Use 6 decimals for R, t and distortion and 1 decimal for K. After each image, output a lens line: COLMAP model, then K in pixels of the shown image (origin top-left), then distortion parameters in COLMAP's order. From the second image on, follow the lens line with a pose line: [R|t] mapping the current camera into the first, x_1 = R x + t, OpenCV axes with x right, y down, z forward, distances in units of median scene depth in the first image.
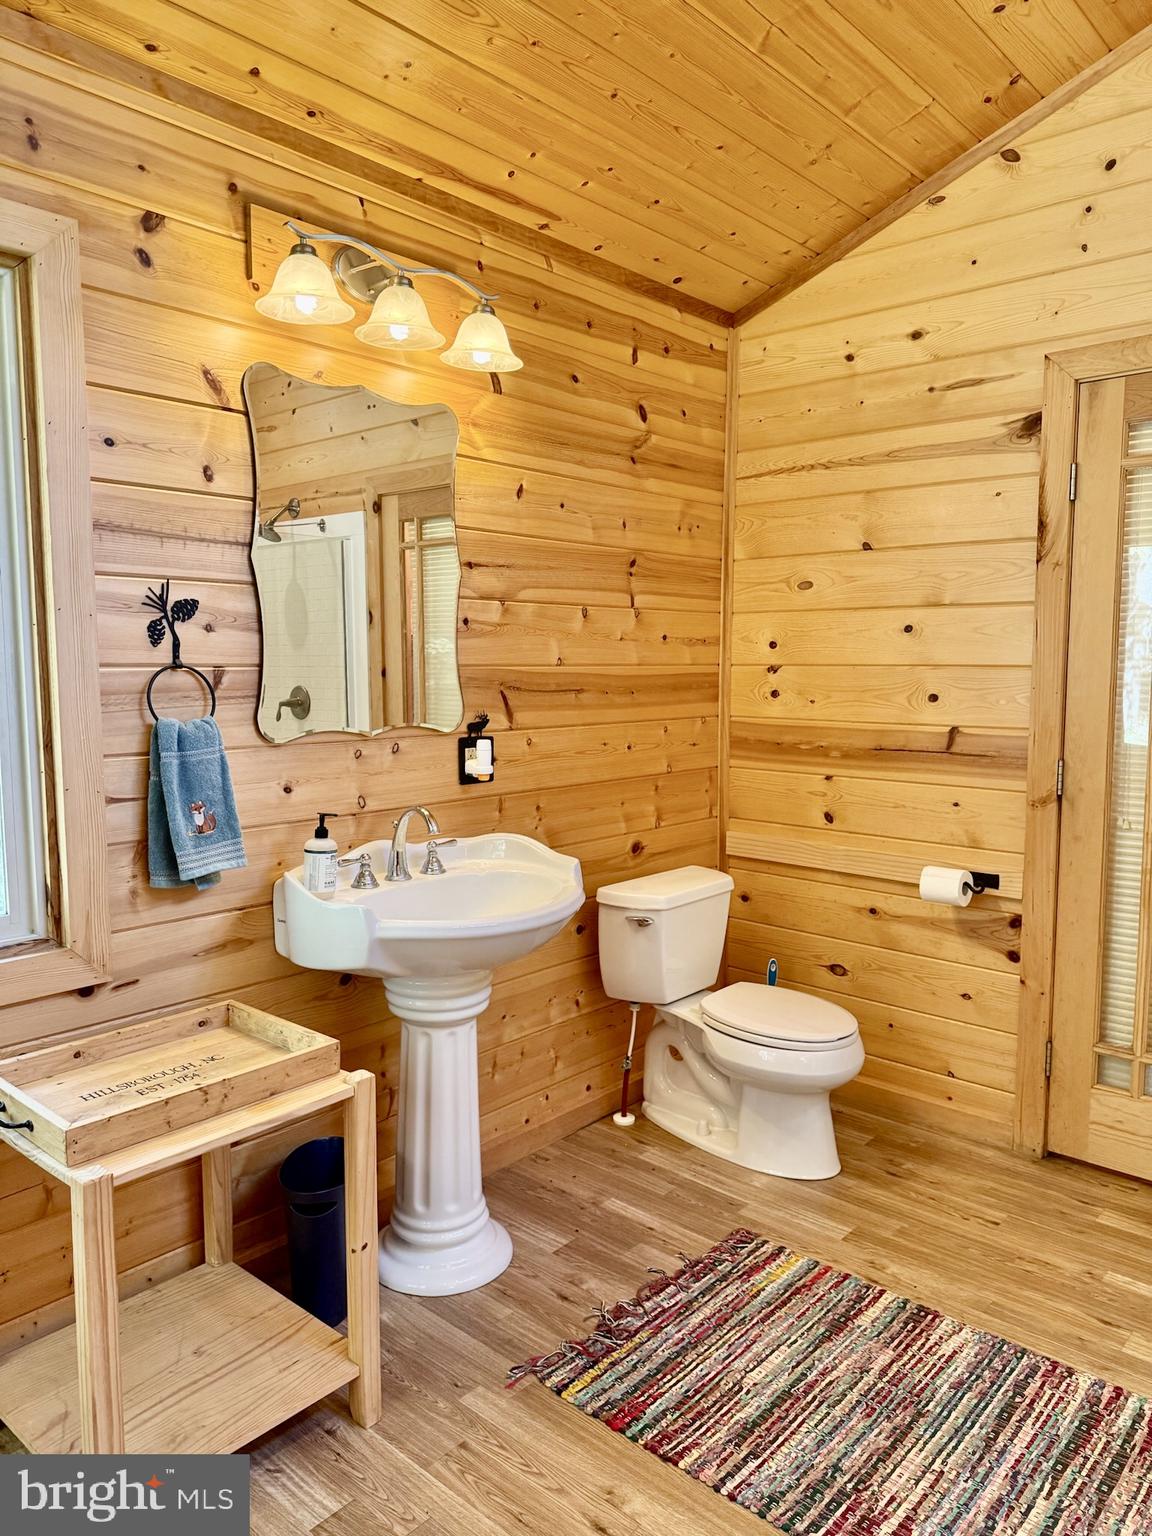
lens RADIAL K [[1083.5, 0, 575.2], [0, 1083.5, 770.3], [0, 0, 1]] dist [-0.001673, -0.000158]
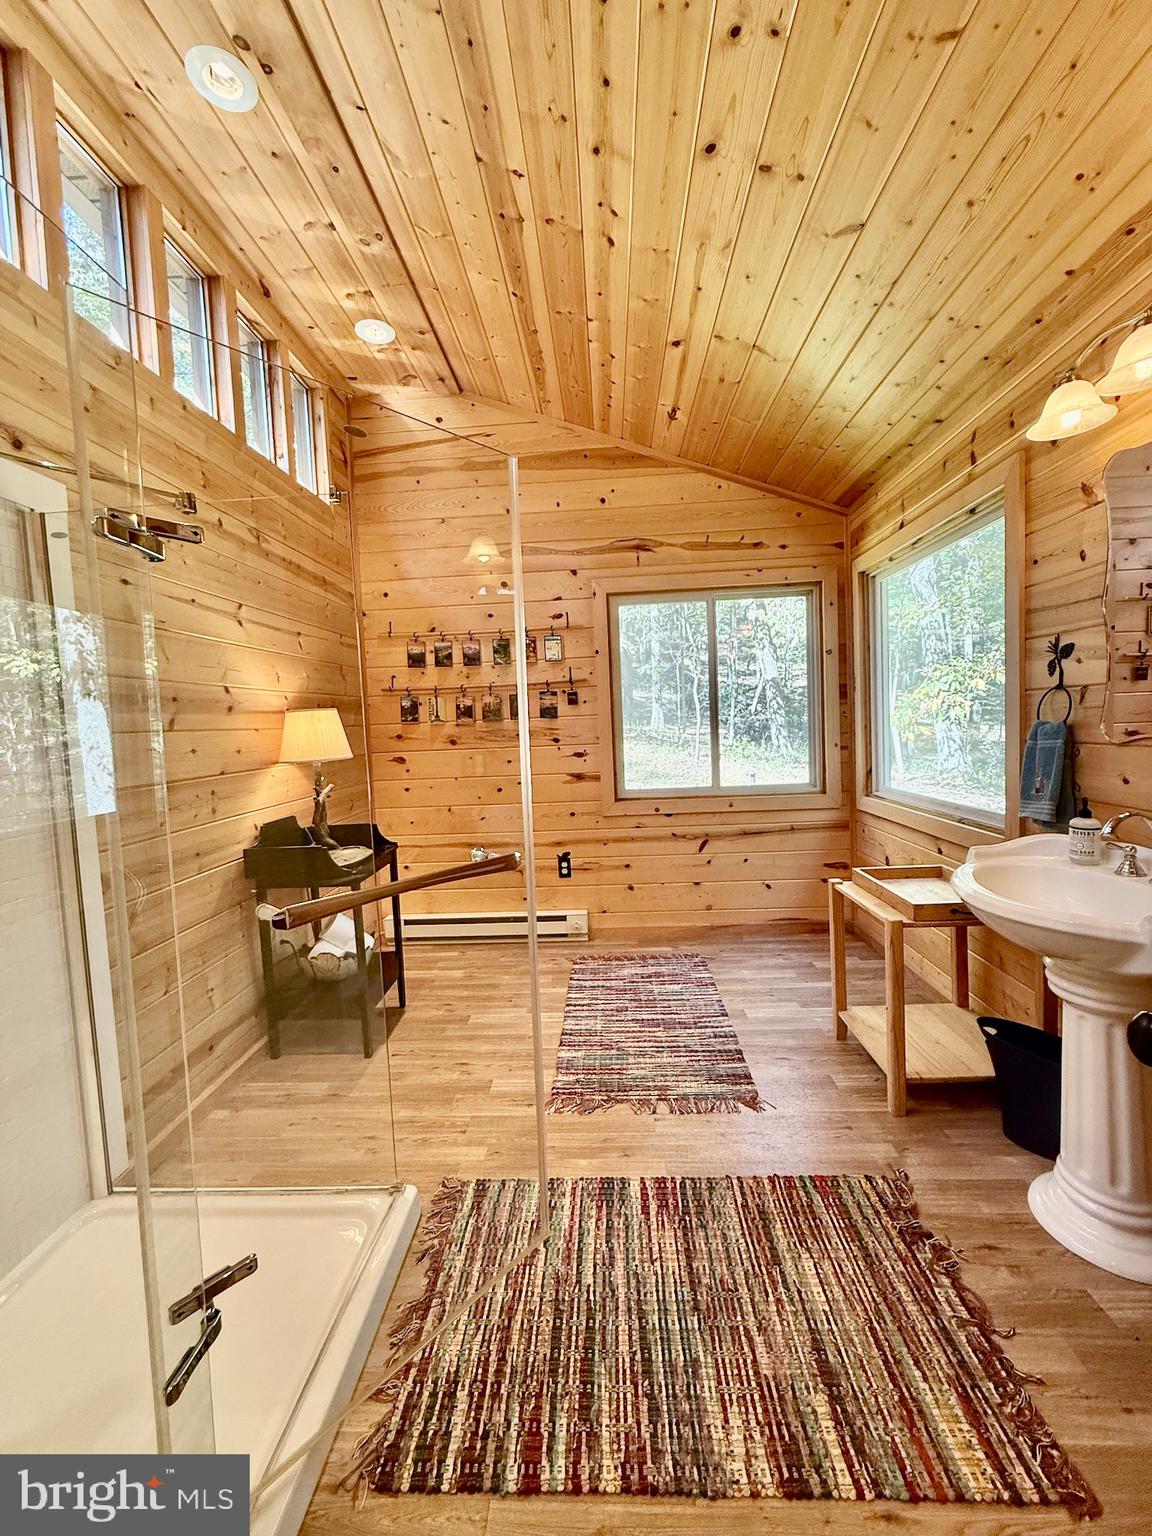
lens RADIAL K [[612.2, 0, 575.6], [0, 612.2, 760.3], [0, 0, 1]] dist [0.000416, -0.000037]
pose [[-0.778862, 0.069584, -0.623323, 0.793417], [-0.025001, 0.989592, 0.141712, -0.106519], [0.626696, 0.125958, -0.769016, 1.338640]]
